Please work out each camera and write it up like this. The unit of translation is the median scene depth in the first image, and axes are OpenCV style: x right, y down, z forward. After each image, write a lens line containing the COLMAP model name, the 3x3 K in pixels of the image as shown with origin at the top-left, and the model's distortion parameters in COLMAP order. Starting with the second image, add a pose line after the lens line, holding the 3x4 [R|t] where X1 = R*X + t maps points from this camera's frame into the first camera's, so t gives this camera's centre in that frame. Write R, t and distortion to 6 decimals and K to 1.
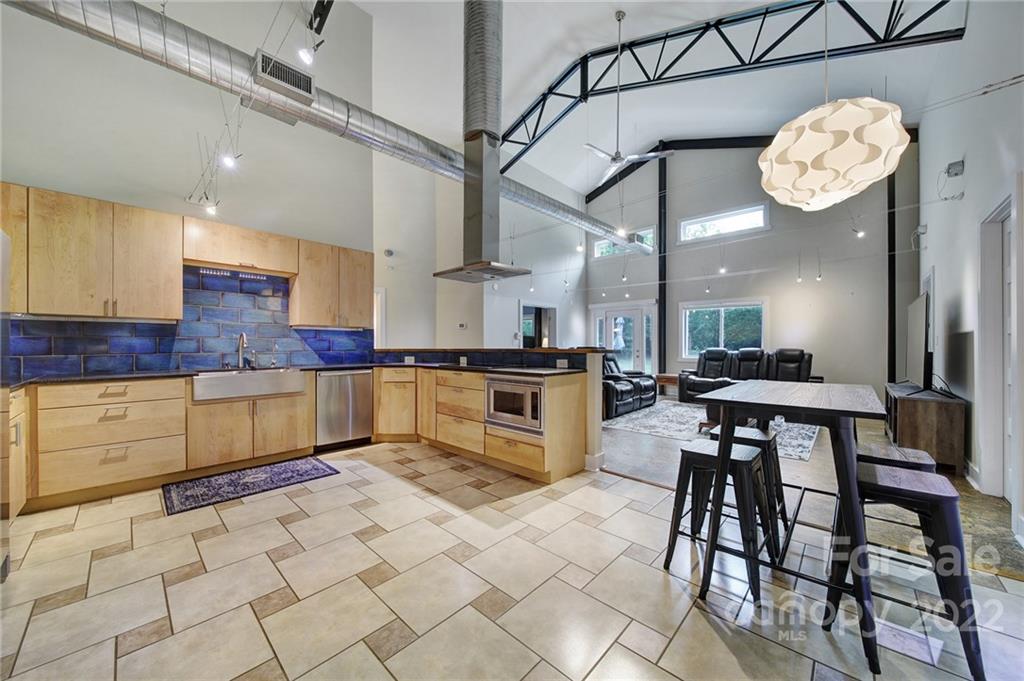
lens RADIAL K [[363.9, 0, 509.5], [0, 363.9, 345.0], [0, 0, 1]] dist [-0.000020, -0.003322]
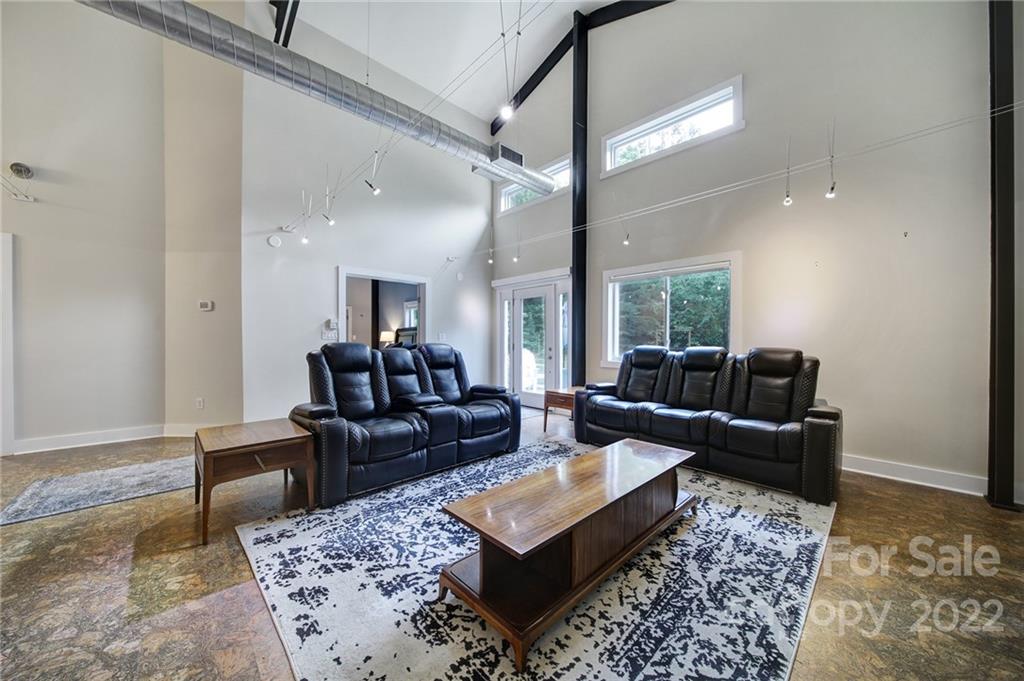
lens RADIAL K [[360.2, 0, 511.7], [0, 360.2, 340.8], [0, 0, 1]] dist [-0.001054, -0.000511]
pose [[0.998630, 0.005465, -0.052040, 0.814022], [-0.005286, 0.999980, 0.003581, -0.001045], [0.052058, -0.003301, 0.998639, 0.903136]]
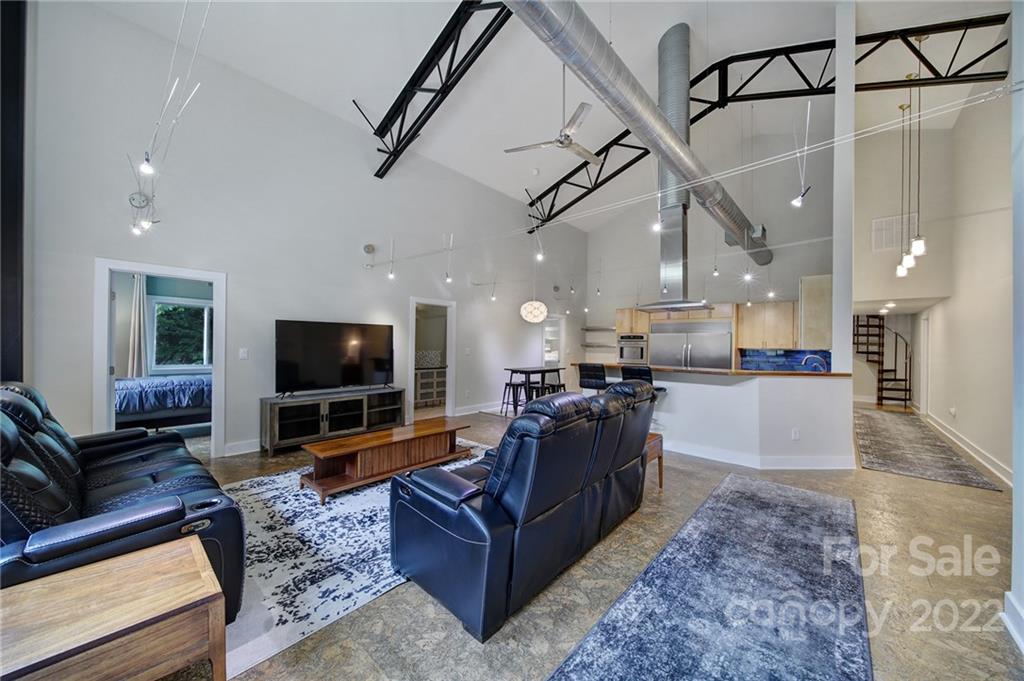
lens RADIAL K [[363.9, 0, 509.5], [0, 363.9, 345.0], [0, 0, 1]] dist [-0.000020, -0.003322]
pose [[-0.999666, -0.014844, -0.021143, 0.603484], [-0.014826, 0.999890, -0.000988, -0.059815], [0.021156, -0.000674, -0.999776, 2.565180]]
